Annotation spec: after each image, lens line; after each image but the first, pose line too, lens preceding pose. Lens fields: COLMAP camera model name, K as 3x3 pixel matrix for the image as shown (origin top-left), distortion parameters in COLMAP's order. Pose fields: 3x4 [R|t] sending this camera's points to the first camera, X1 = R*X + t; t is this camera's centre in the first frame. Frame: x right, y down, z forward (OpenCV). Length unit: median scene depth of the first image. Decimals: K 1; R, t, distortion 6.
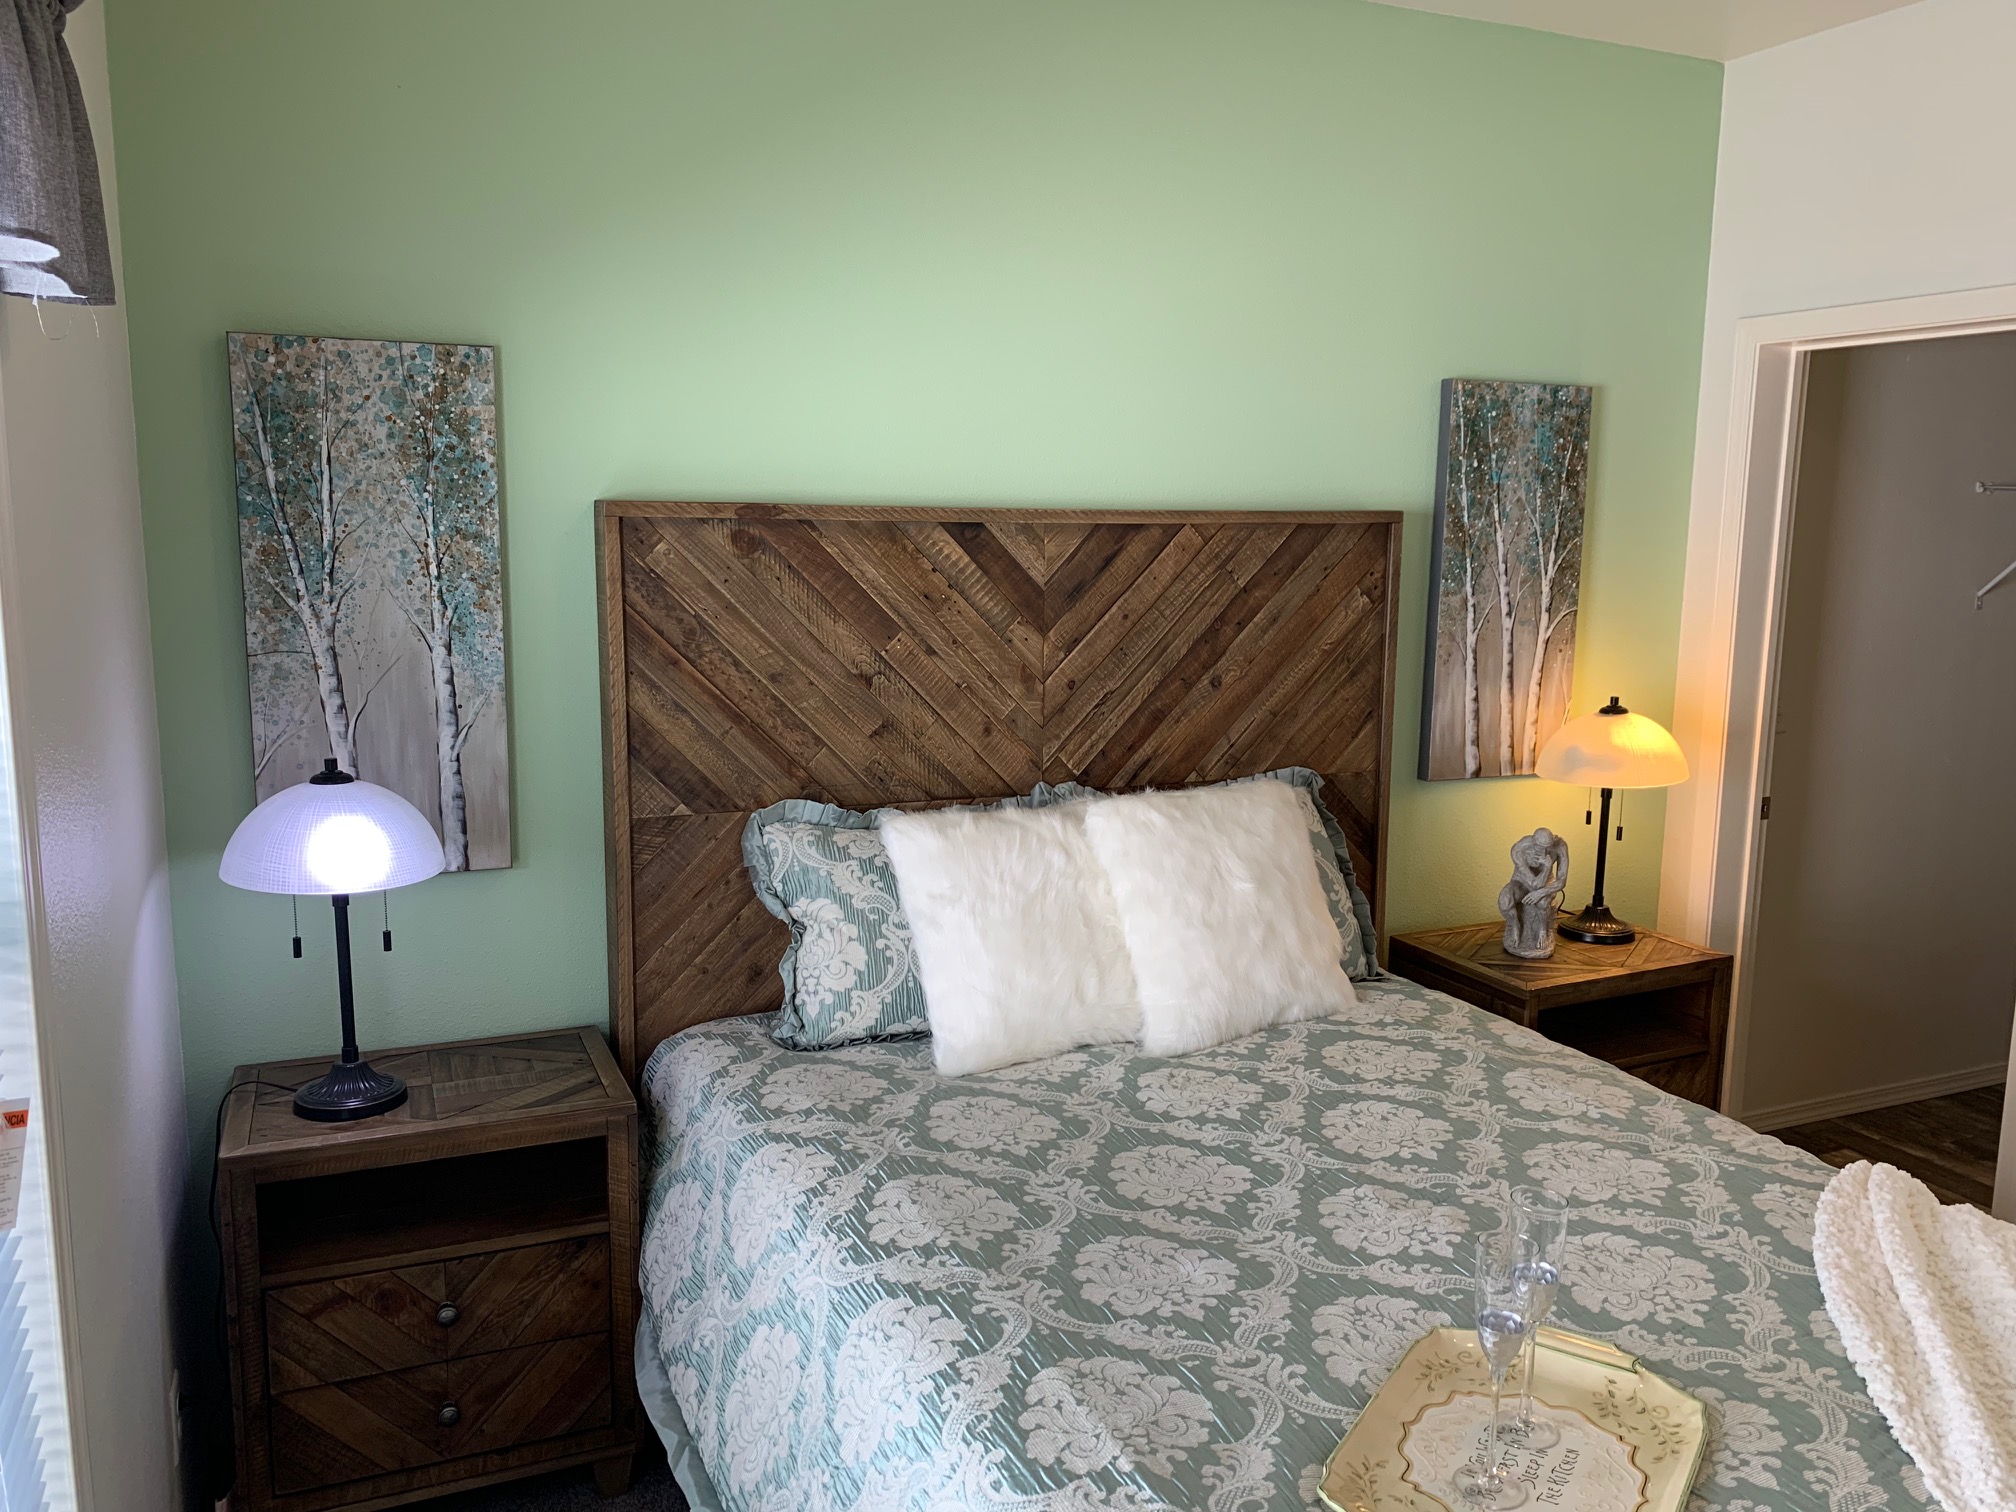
lens RADIAL K [[1545.8, 0, 1011.7], [0, 1545.8, 744.6], [0, 0, 1]] dist [0.046228, -0.058544]
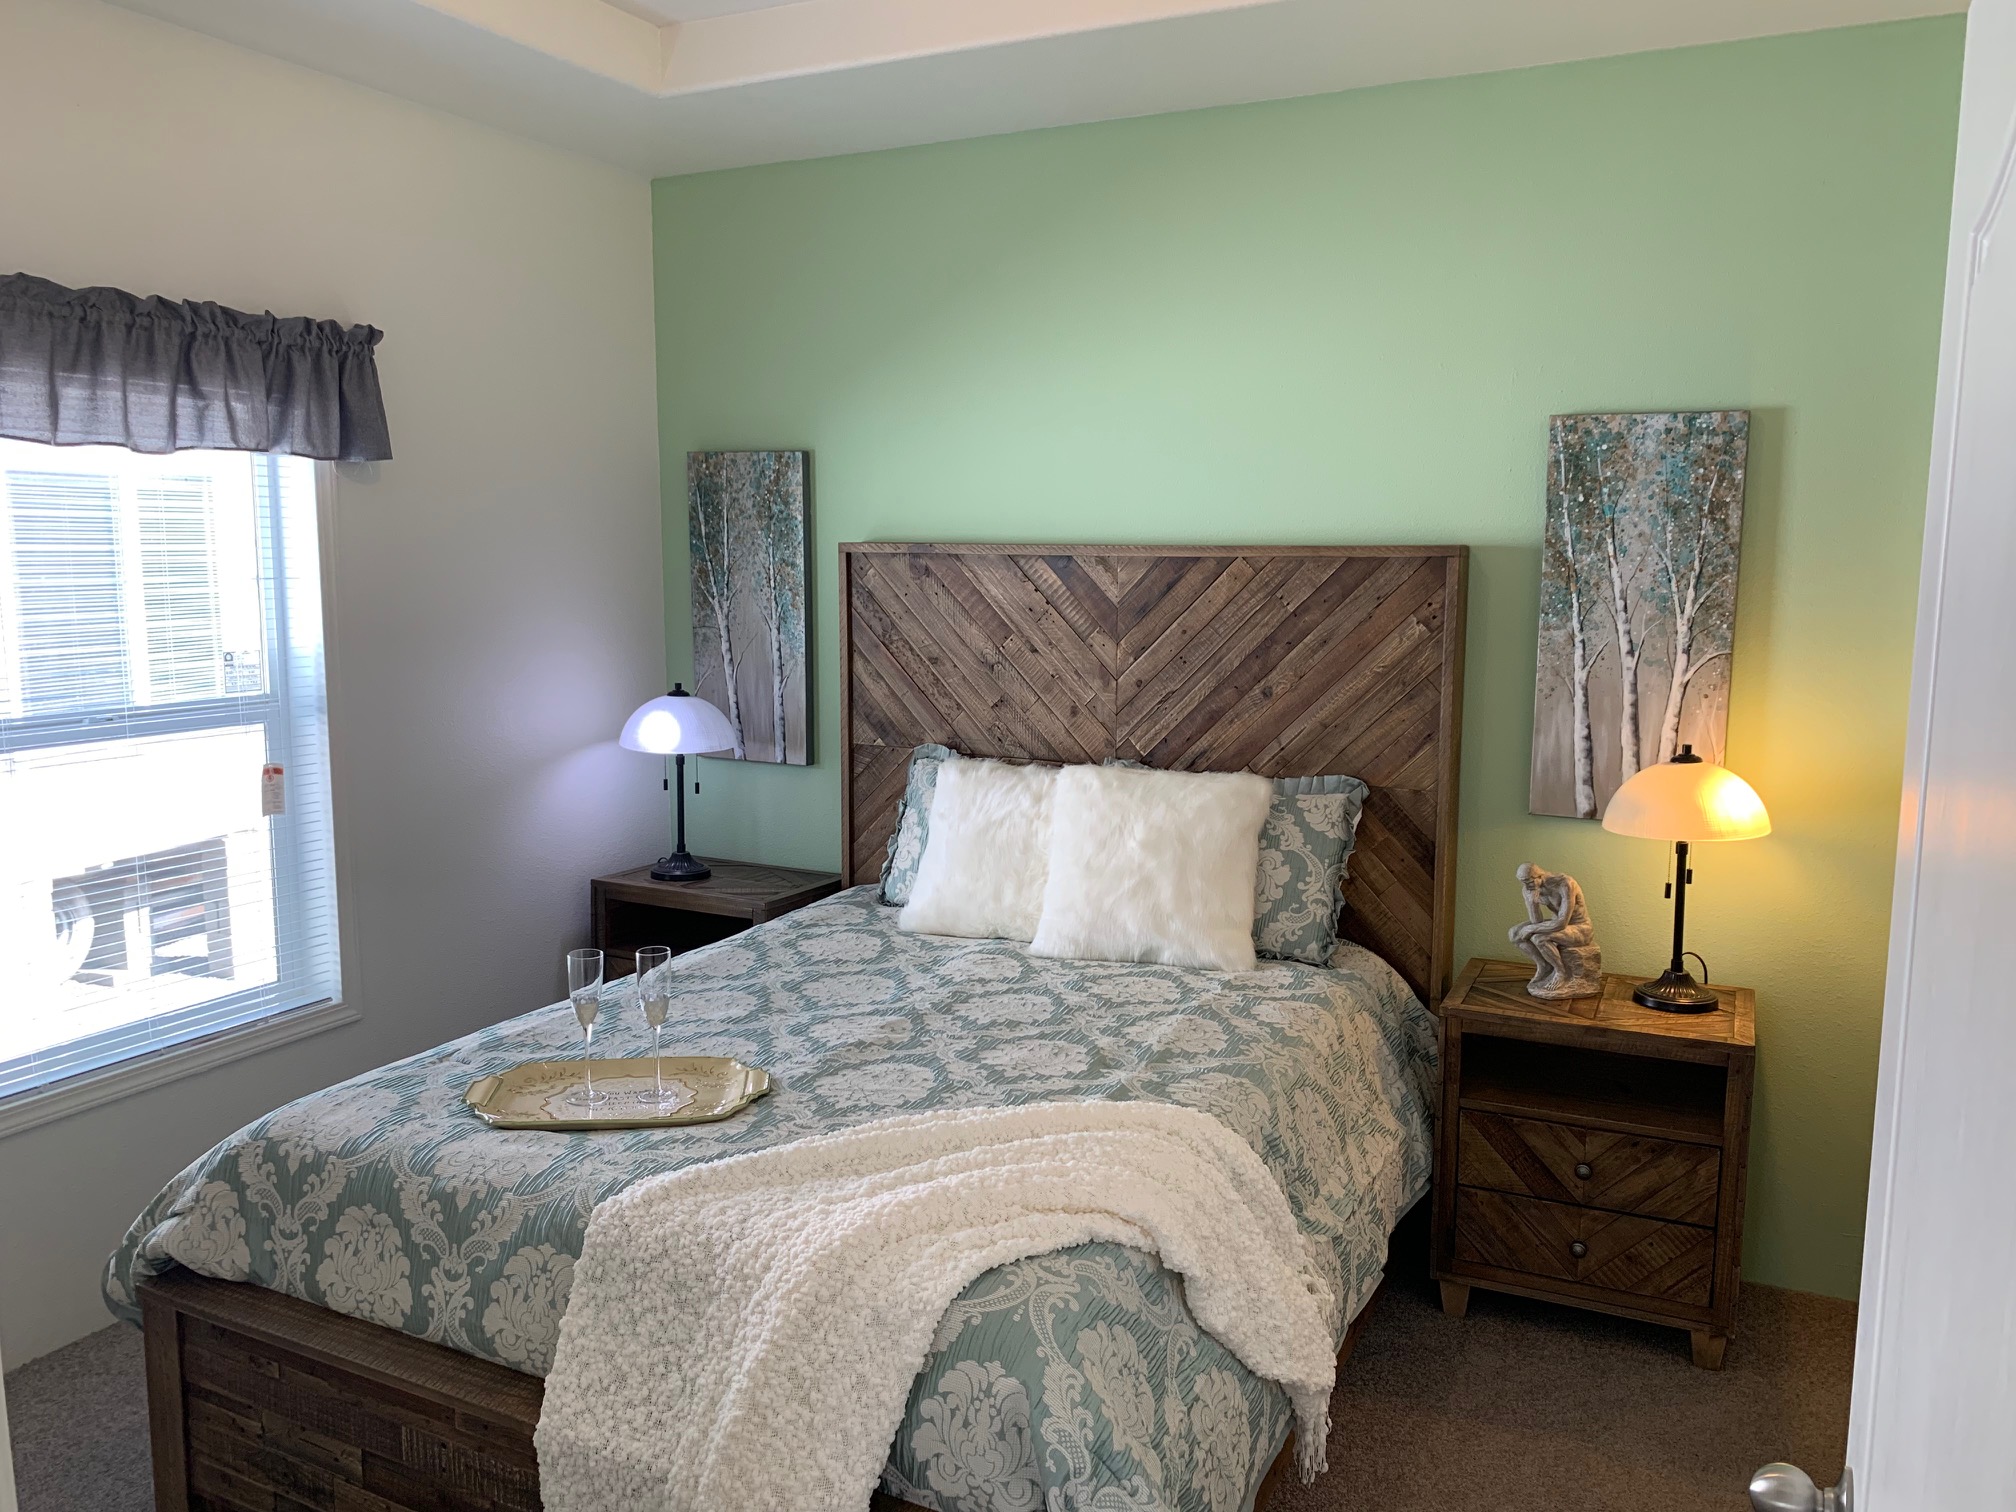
lens RADIAL K [[1545.8, 0, 1024.4], [0, 1545.8, 762.7], [0, 0, 1]] dist [0.046228, -0.058544]
pose [[0.633562, 0.100061, -0.767194, 0.950304], [-0.118137, 0.992485, 0.031885, -0.003211], [0.764619, 0.070432, 0.640622, 0.115747]]
